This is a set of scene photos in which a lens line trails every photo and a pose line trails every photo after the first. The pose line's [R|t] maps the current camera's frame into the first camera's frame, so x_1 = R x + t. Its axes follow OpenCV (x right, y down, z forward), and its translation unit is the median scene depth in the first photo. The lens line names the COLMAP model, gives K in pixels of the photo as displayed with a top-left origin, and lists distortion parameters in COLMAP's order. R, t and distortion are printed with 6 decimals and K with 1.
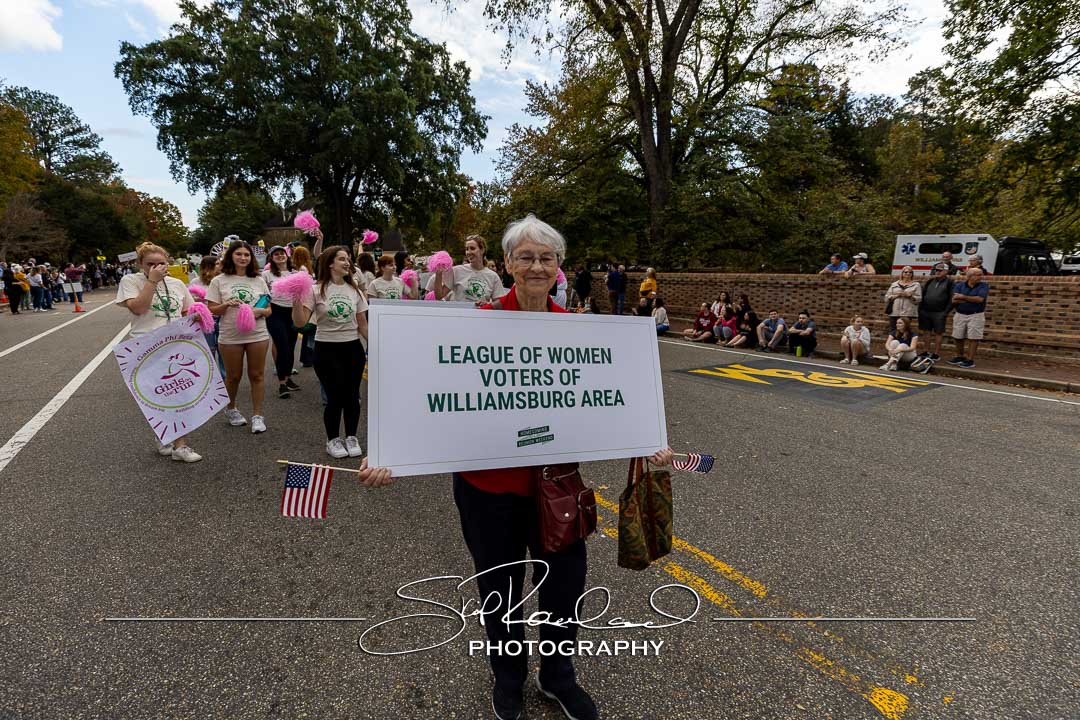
lens RADIAL K [[482.1, 0, 547.1], [0, 482.1, 354.1], [0, 0, 1]] dist [0.004655, 0.001111]
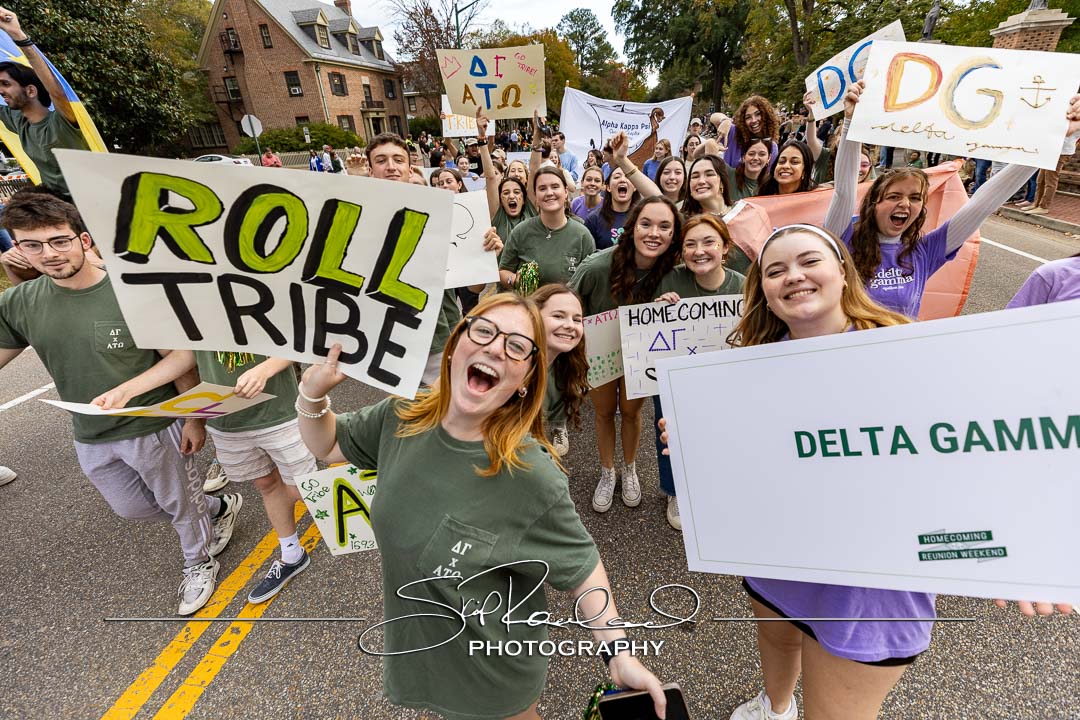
lens RADIAL K [[482.1, 0, 540.2], [0, 482.1, 351.8], [0, 0, 1]] dist [0.004655, 0.001111]
pose [[0.655260, 0.288425, -0.698173, 0.658157], [-0.076583, 0.944841, 0.318451, 0.107260], [0.751511, -0.155200, 0.641205, -0.658565]]
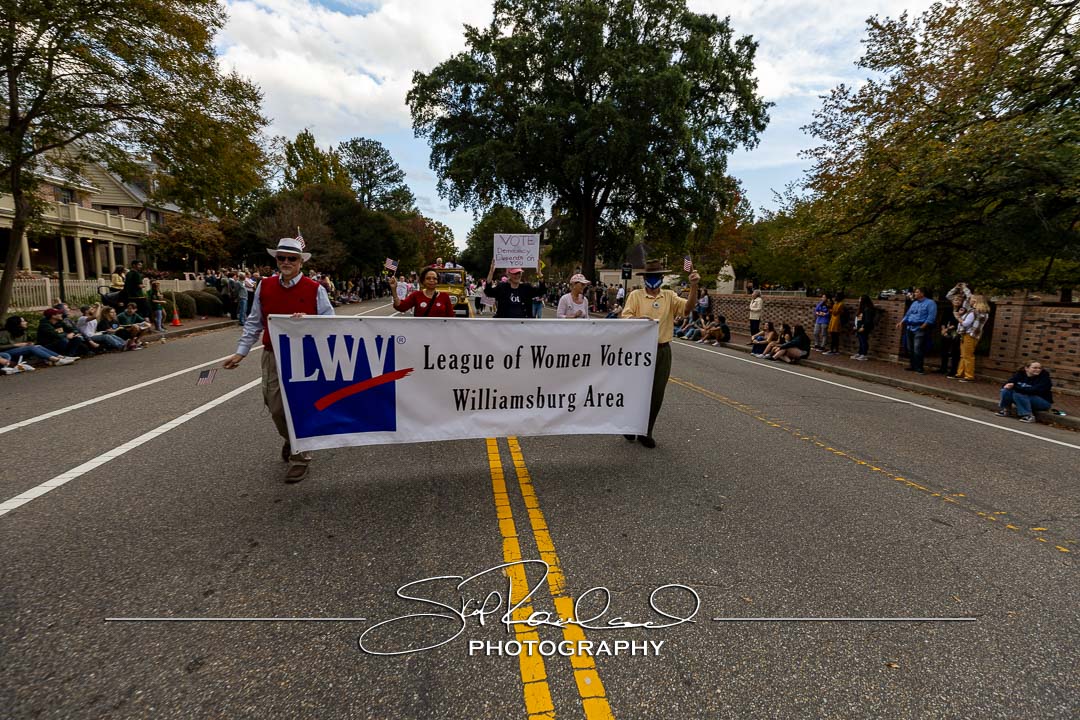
lens RADIAL K [[482.1, 0, 540.7], [0, 482.1, 356.5], [0, 0, 1]] dist [0.004655, 0.001111]
pose [[0.891776, 0.091512, -0.443127, -0.100446], [-0.107659, 0.994123, -0.011359, -0.037335], [0.439483, 0.057836, 0.896387, 0.205151]]
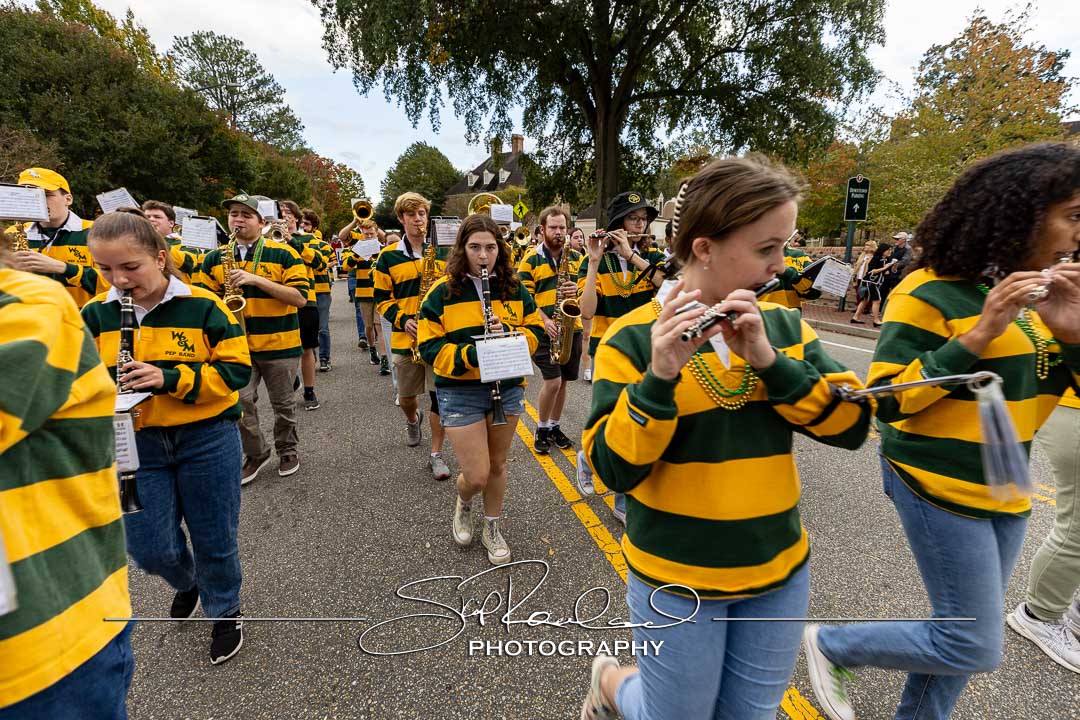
lens RADIAL K [[482.1, 0, 541.8], [0, 482.1, 356.6], [0, 0, 1]] dist [0.004655, 0.001111]
pose [[0.953703, 0.064092, -0.293842, -0.409916], [-0.047916, 0.996930, 0.061929, -0.106242], [0.296909, -0.044982, 0.953846, 0.592399]]
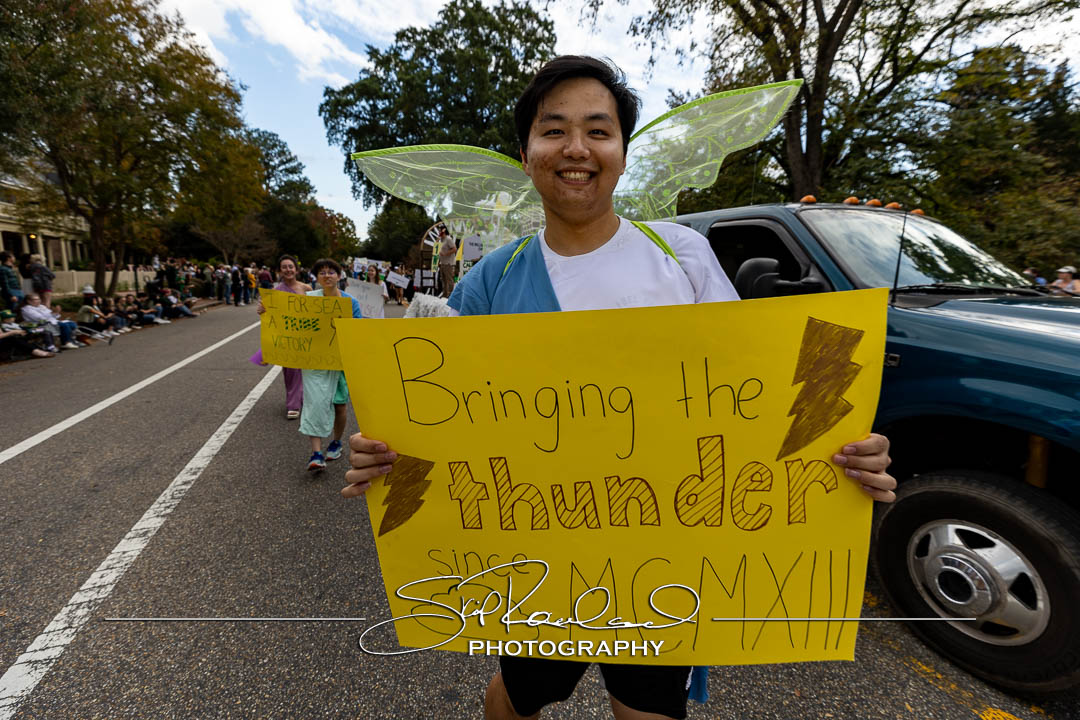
lens RADIAL K [[482.1, 0, 544.3], [0, 482.1, 352.3], [0, 0, 1]] dist [0.004655, 0.001111]
pose [[0.965152, 0.059802, -0.254765, 0.001293], [-0.065878, 0.997709, -0.015375, 0.003072], [0.253262, 0.031623, 0.966881, -0.010790]]
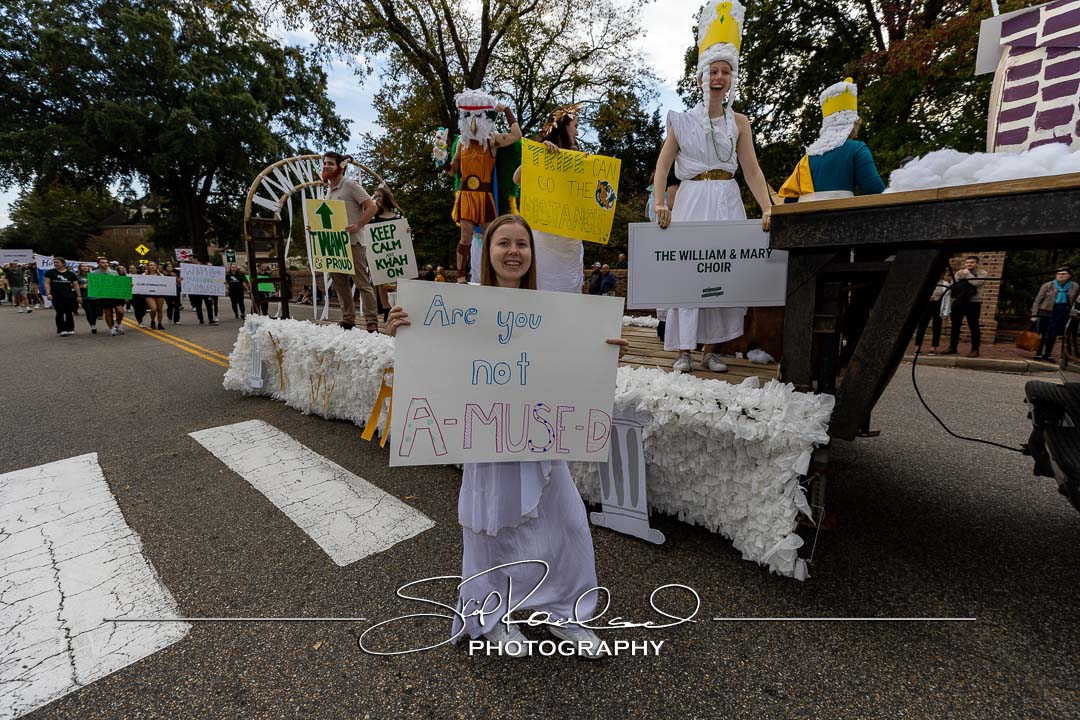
lens RADIAL K [[482.1, 0, 548.7], [0, 482.1, 356.9], [0, 0, 1]] dist [0.004655, 0.001111]
pose [[0.977776, -0.047861, 0.204118, 0.082212], [0.046672, 0.998854, 0.010637, 0.025301], [-0.204393, -0.000874, 0.978889, -0.127188]]
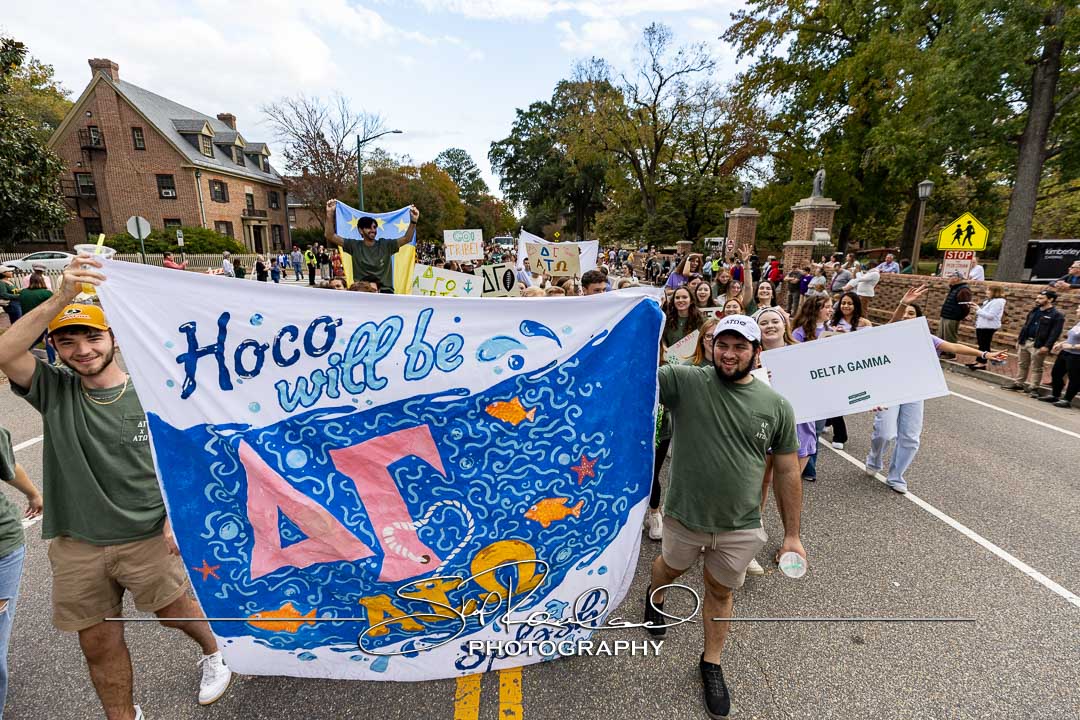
lens RADIAL K [[482.1, 0, 543.1], [0, 482.1, 353.8], [0, 0, 1]] dist [0.004655, 0.001111]
pose [[0.827942, 0.135117, -0.544294, 0.633847], [-0.109076, 0.990806, 0.080041, 0.108789], [0.550105, -0.006900, 0.835067, -0.699453]]
